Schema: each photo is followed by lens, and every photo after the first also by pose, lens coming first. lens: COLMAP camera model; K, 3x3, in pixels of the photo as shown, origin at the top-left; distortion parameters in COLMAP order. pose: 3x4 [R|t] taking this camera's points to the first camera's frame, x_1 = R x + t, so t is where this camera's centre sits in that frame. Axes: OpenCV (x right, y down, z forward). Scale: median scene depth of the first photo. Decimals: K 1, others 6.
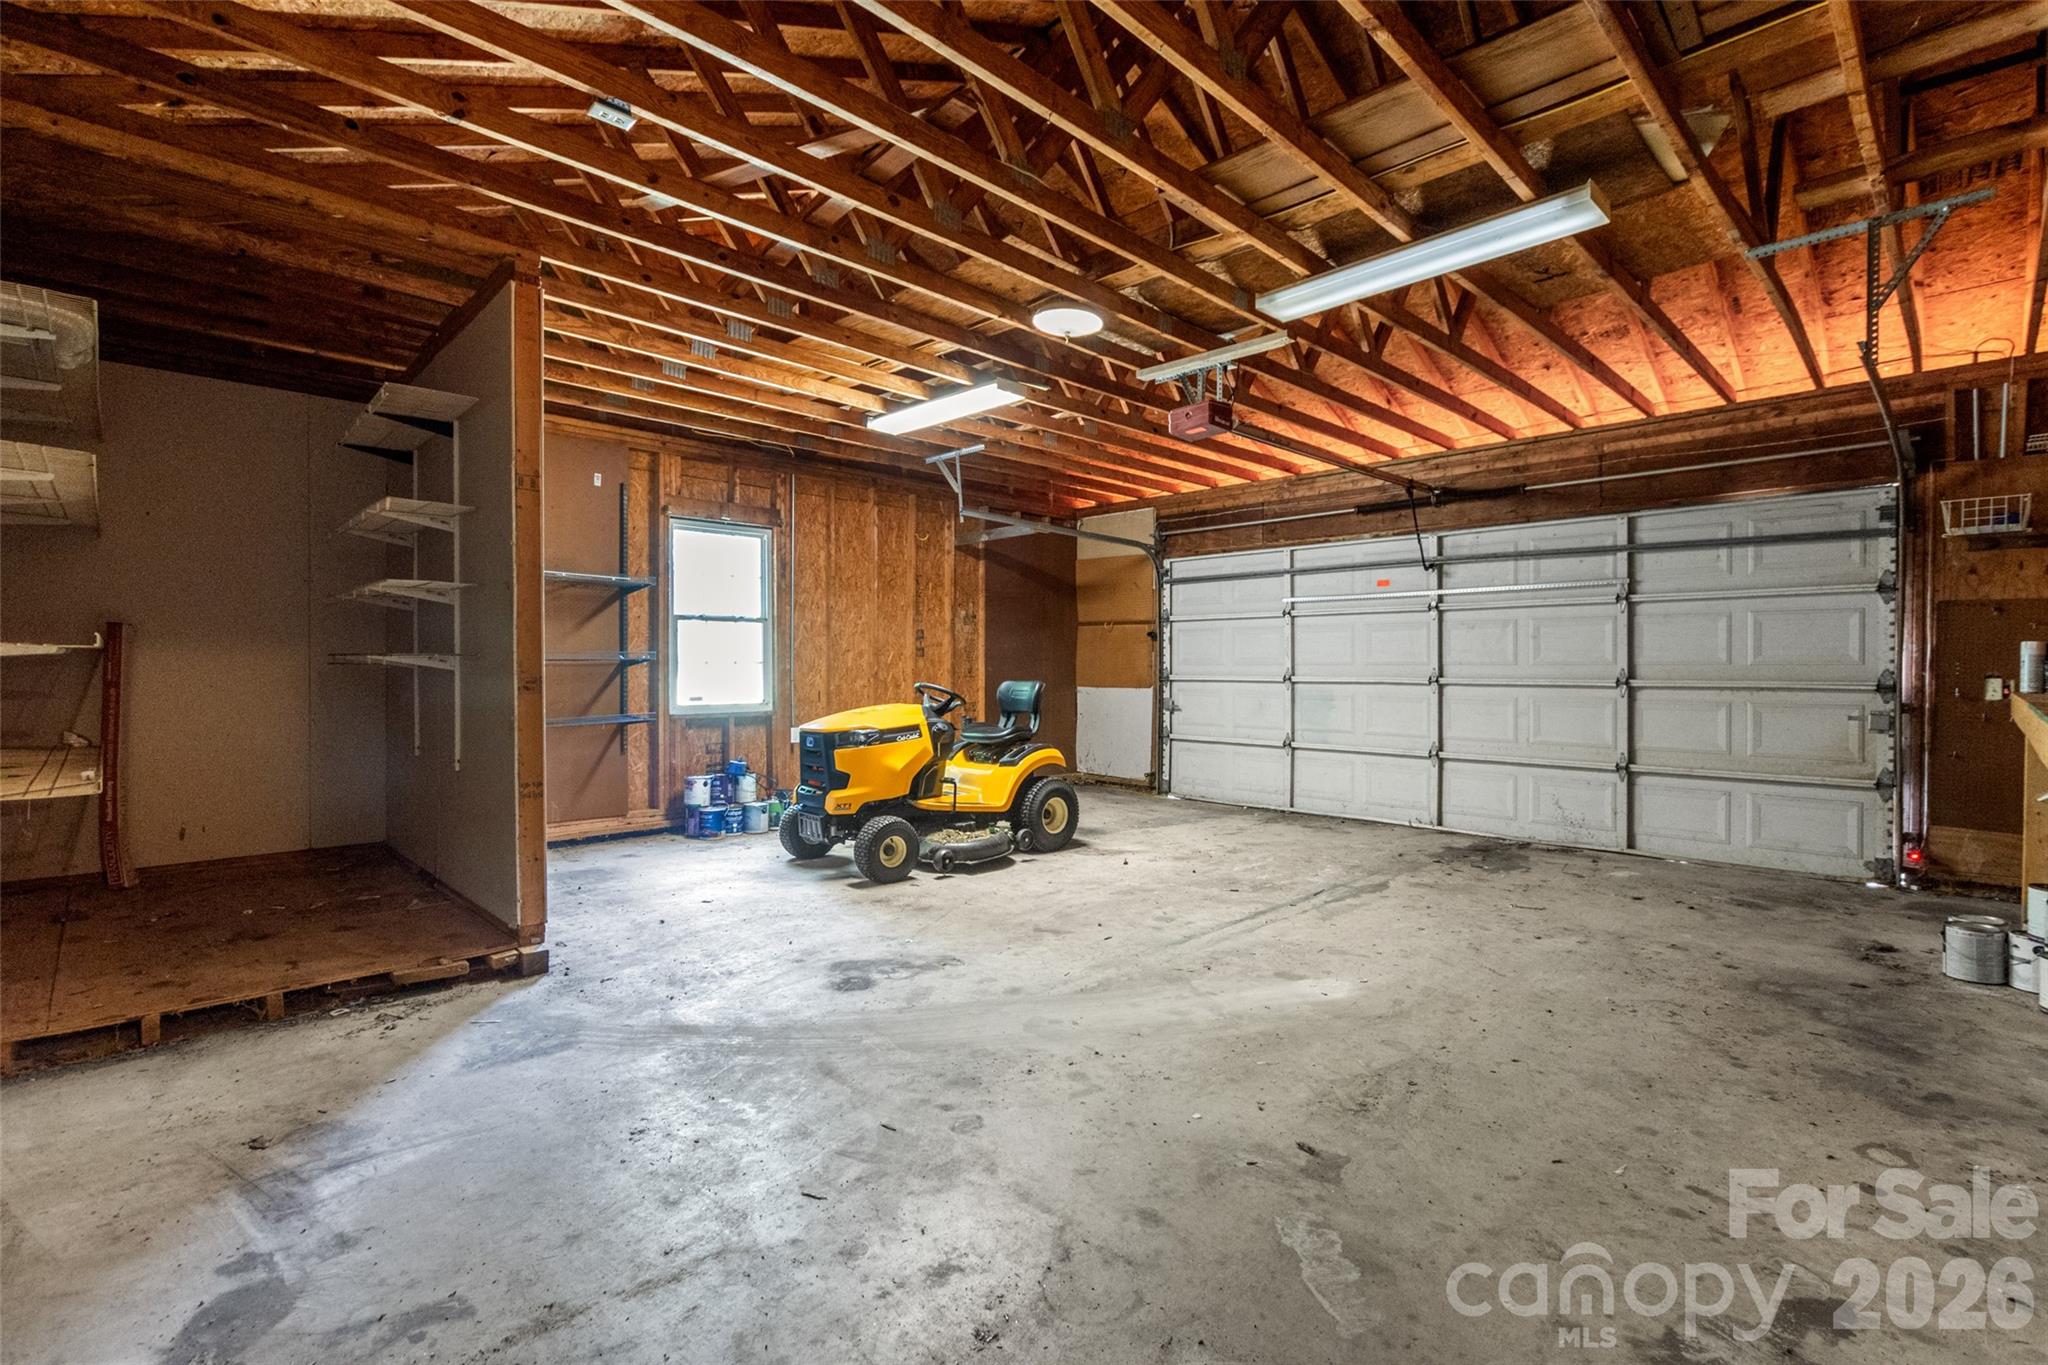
lens RADIAL K [[915.8, 0, 1031.2], [0, 915.8, 660.0], [0, 0, 1]] dist [0.003697, -0.000155]
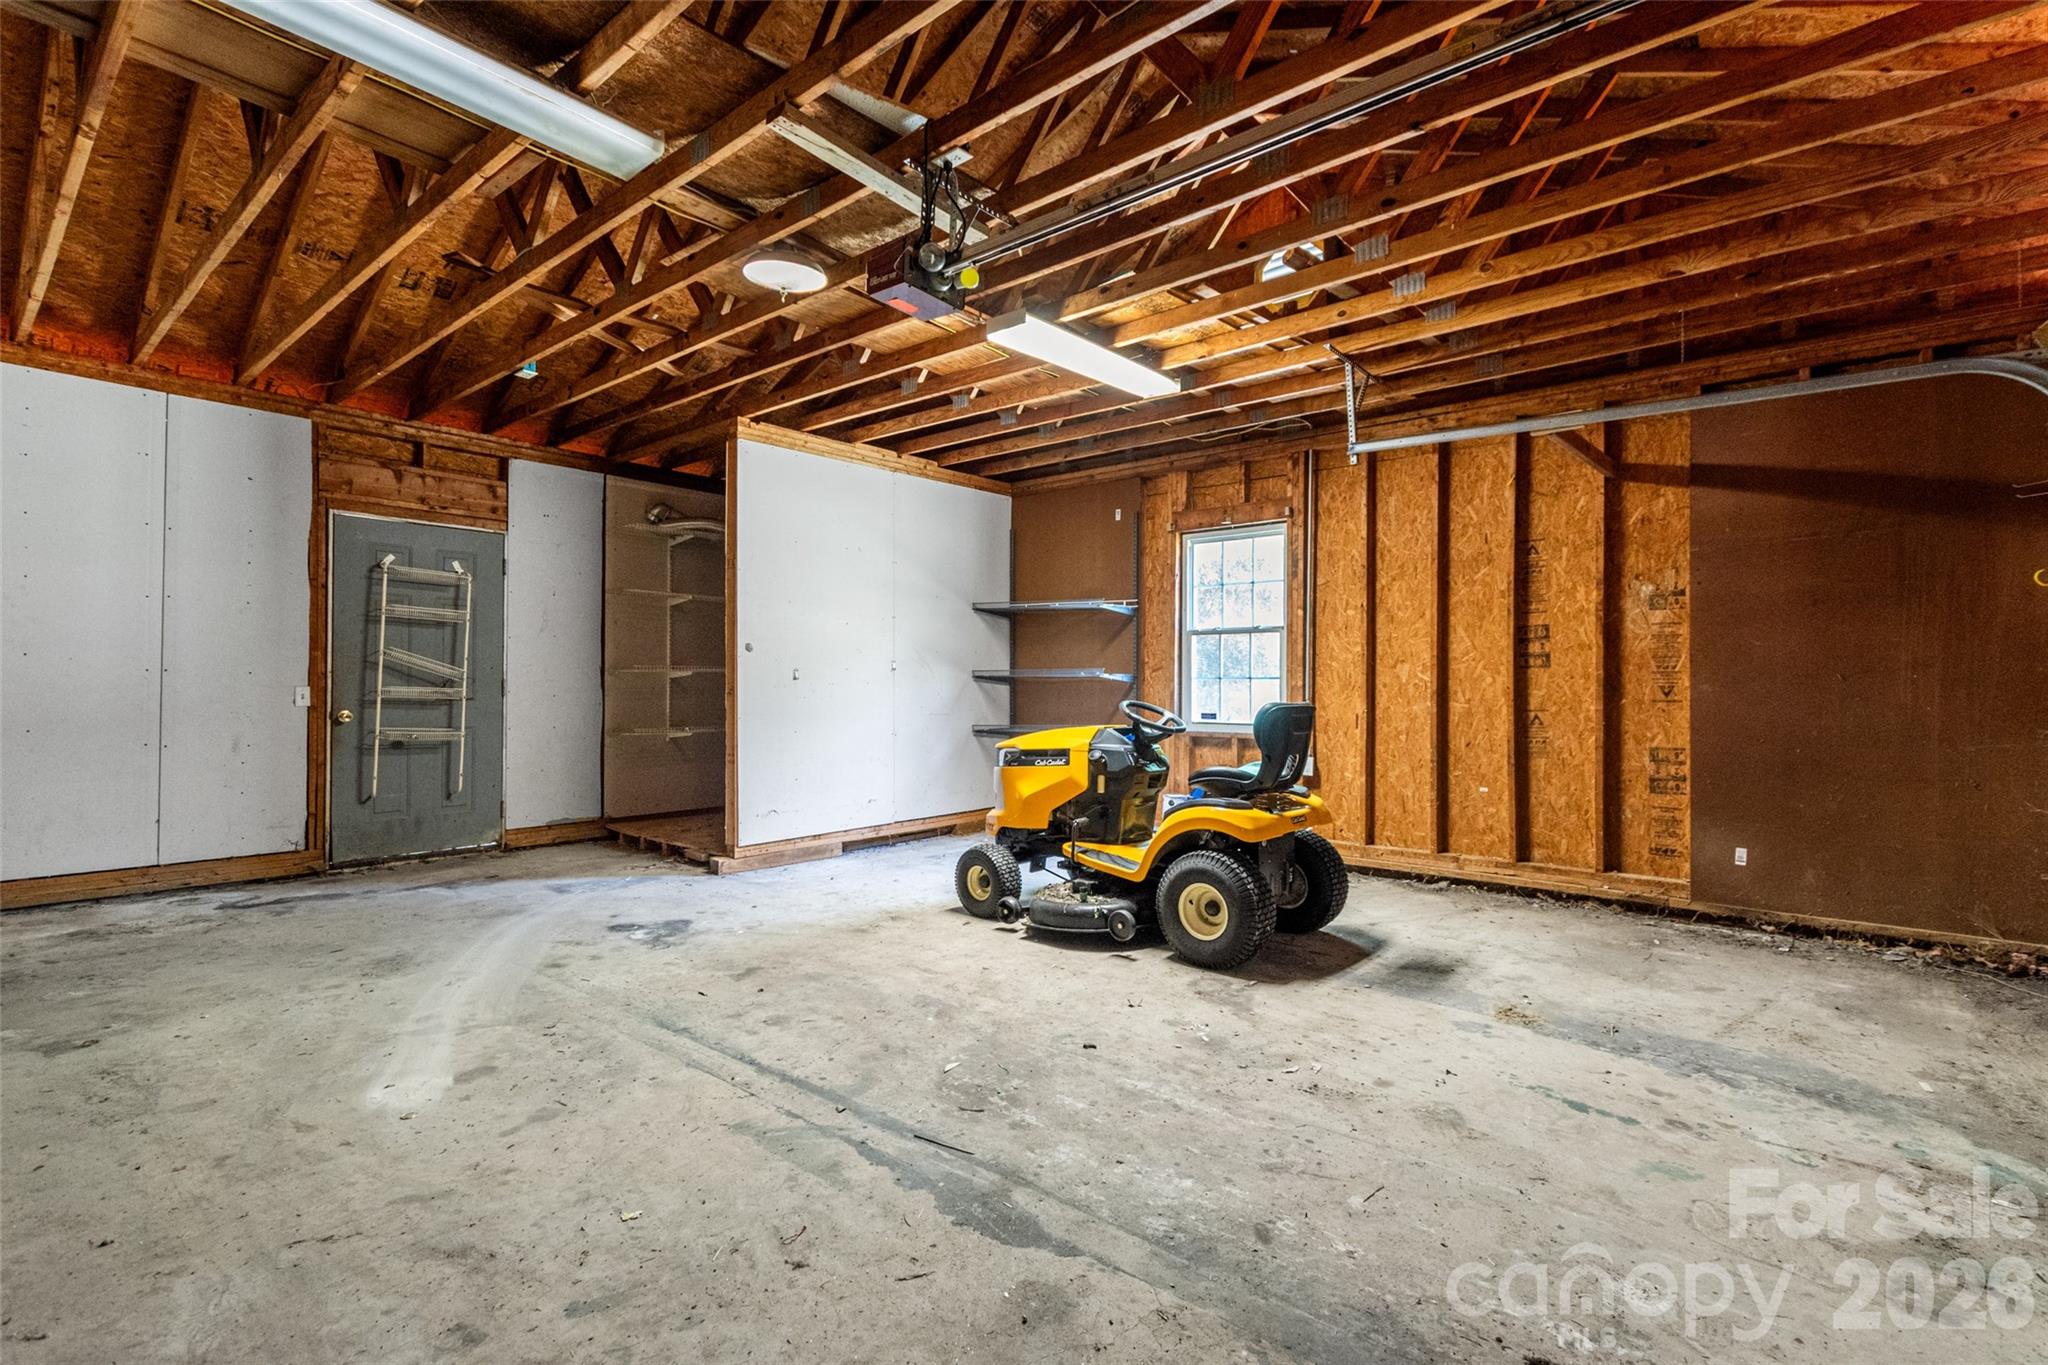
lens RADIAL K [[915.8, 0, 1031.2], [0, 915.8, 660.0], [0, 0, 1]] dist [0.003697, -0.000155]
pose [[0.116213, -0.026591, -0.992868, 0.957268], [0.002246, 0.999646, -0.026509, 0.015039], [0.993222, 0.000851, 0.116232, 1.181033]]
